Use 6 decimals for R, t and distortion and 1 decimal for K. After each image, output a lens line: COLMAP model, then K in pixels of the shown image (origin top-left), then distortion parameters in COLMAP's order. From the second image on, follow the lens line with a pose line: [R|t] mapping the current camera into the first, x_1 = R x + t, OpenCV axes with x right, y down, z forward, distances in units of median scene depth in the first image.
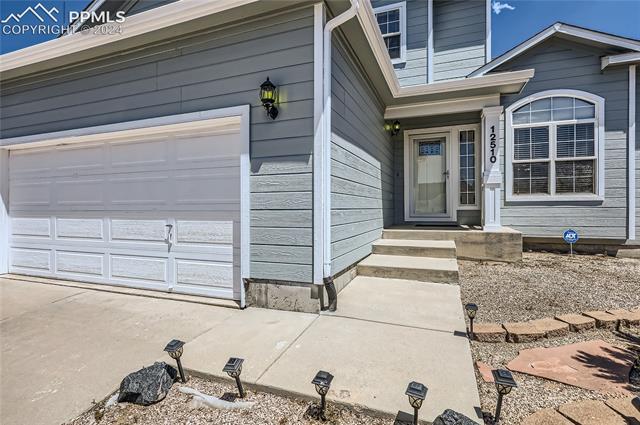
lens RADIAL K [[306.4, 0, 319.9], [0, 306.4, 207.2], [0, 0, 1]] dist [-0.000717, -0.000488]
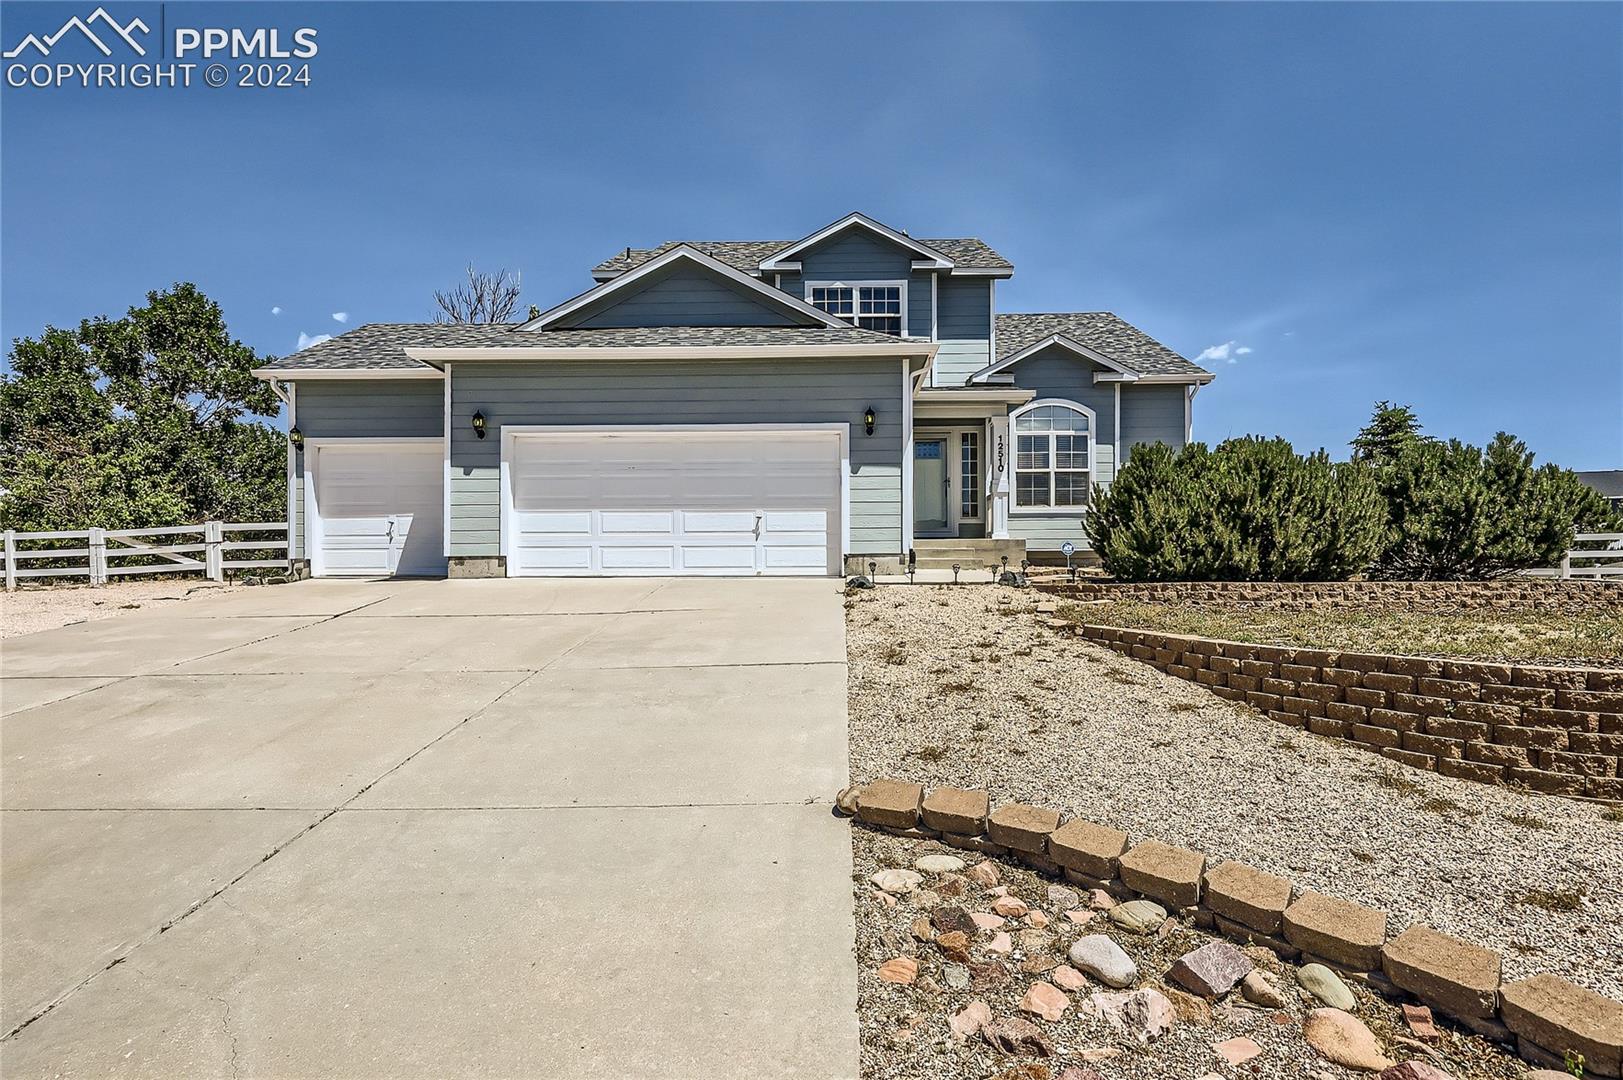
lens RADIAL K [[658.6, 0, 821.4], [0, 658.6, 536.1], [0, 0, 1]] dist [-0.000256, -0.000105]
pose [[0.957253, 0.011076, 0.289038, -0.562275], [-0.005298, 0.999770, -0.020764, 0.103858], [-0.289202, 0.018345, 0.957092, -0.811310]]
